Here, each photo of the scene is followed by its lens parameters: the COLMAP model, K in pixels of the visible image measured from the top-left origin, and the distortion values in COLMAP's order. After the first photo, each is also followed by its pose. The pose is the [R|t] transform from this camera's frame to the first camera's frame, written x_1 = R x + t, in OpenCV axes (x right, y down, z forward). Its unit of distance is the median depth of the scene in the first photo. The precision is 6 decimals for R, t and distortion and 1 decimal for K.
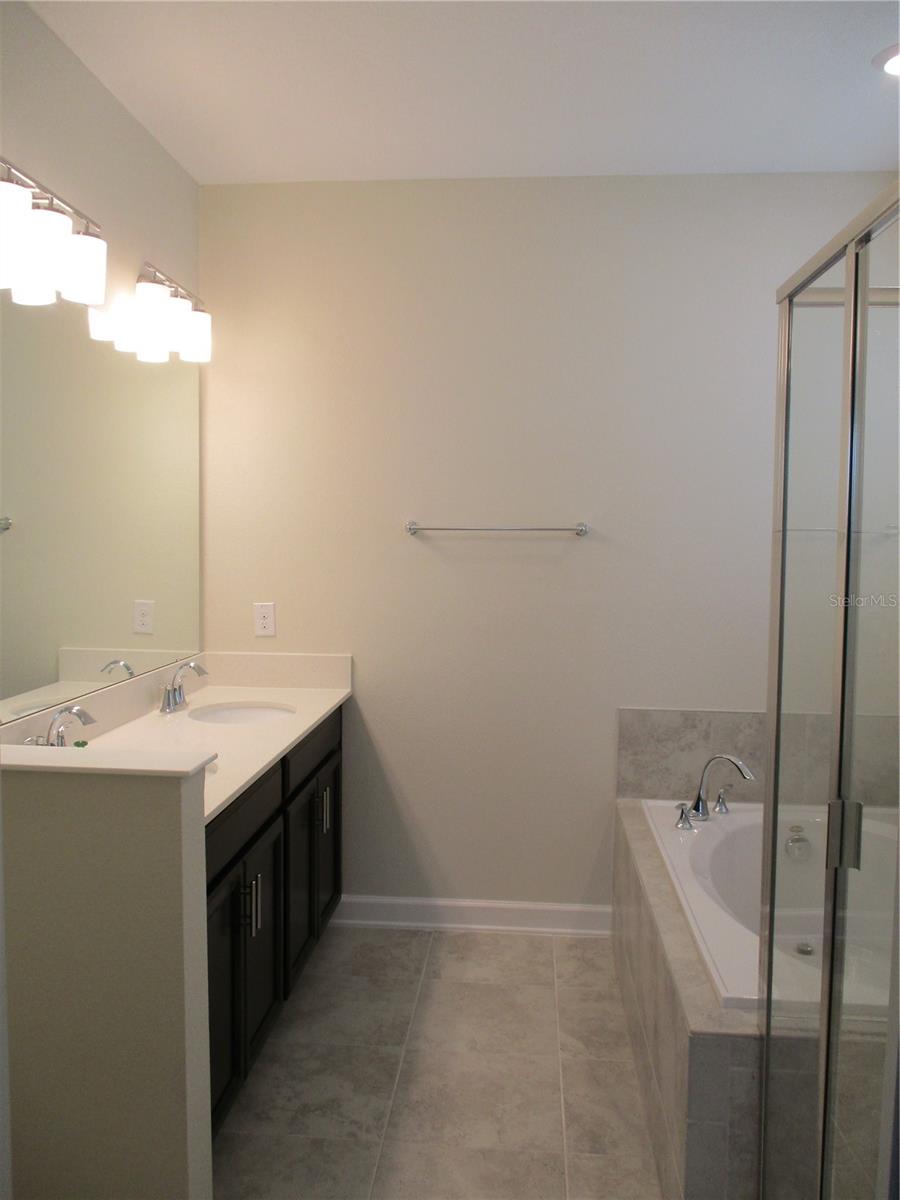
lens RADIAL K [[987.1, 0, 450.0], [0, 987.1, 600.0], [0, 0, 1]] dist [-0.031364, 0.008070]
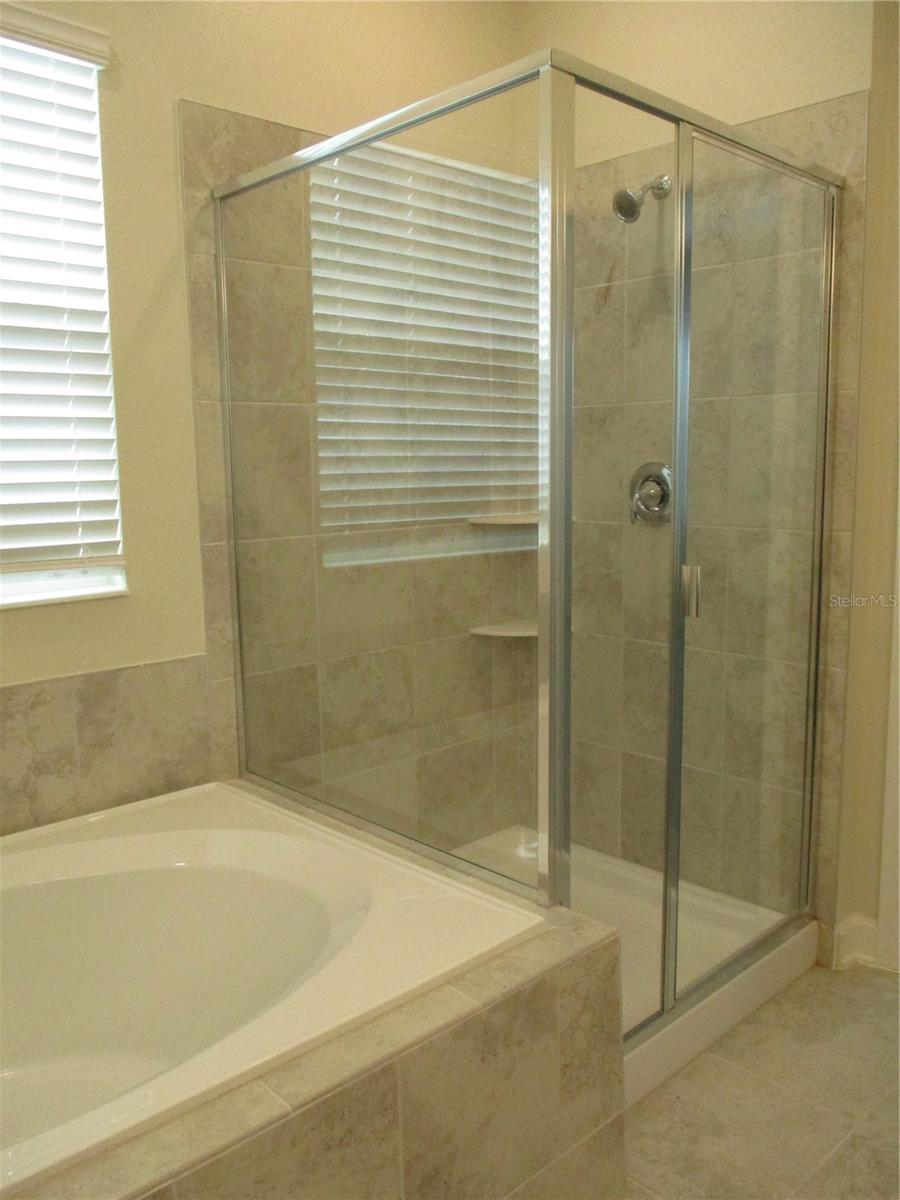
lens RADIAL K [[987.1, 0, 450.0], [0, 987.1, 600.0], [0, 0, 1]] dist [-0.031364, 0.008070]
pose [[-0.752311, -0.089578, 0.652690, -0.106875], [0.050626, 0.979923, 0.192842, -0.011380], [-0.656860, 0.178120, -0.732672, 0.965639]]
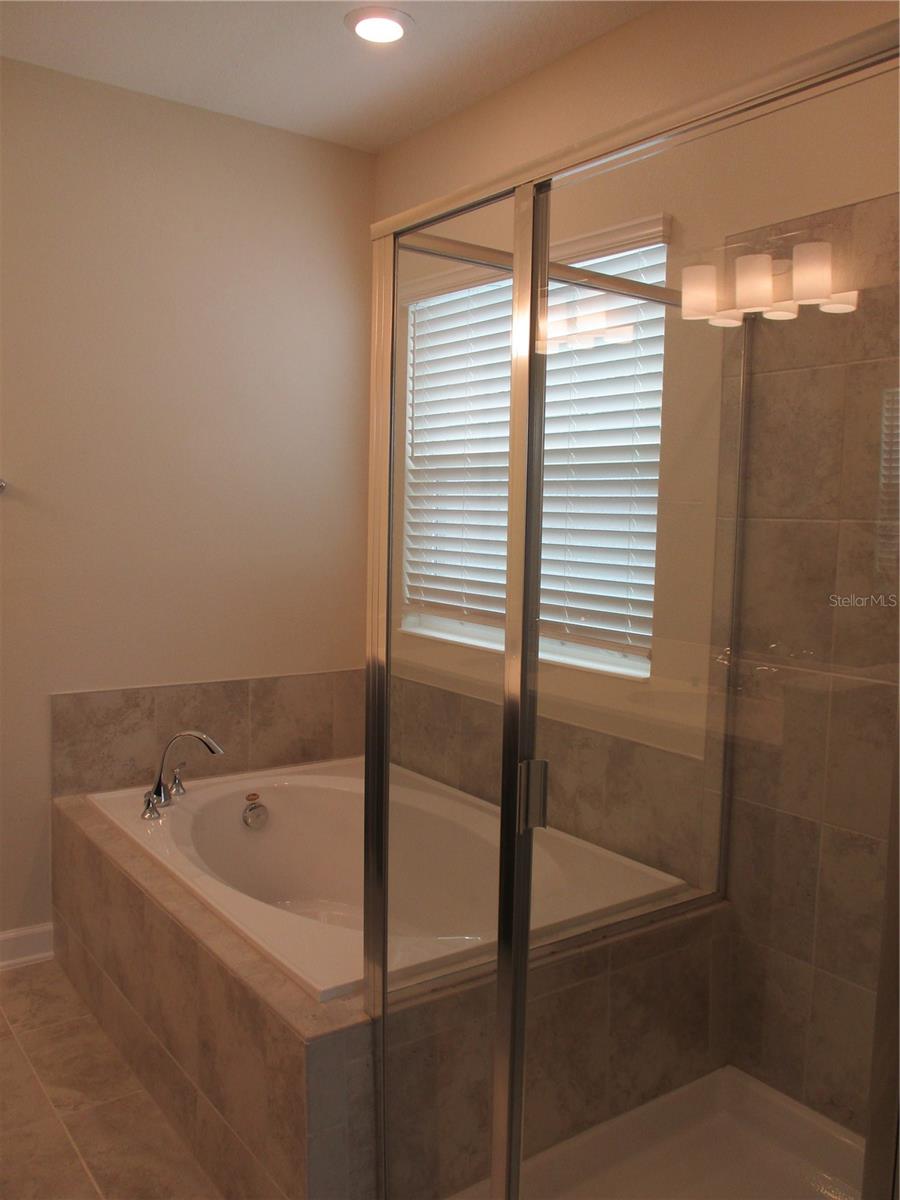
lens RADIAL K [[987.1, 0, 450.0], [0, 987.1, 600.0], [0, 0, 1]] dist [-0.031364, 0.008070]
pose [[0.757417, -0.049310, 0.651066, -0.129735], [0.026497, 0.998644, 0.044809, -0.002115], [-0.652393, -0.016688, 0.757697, 0.132927]]
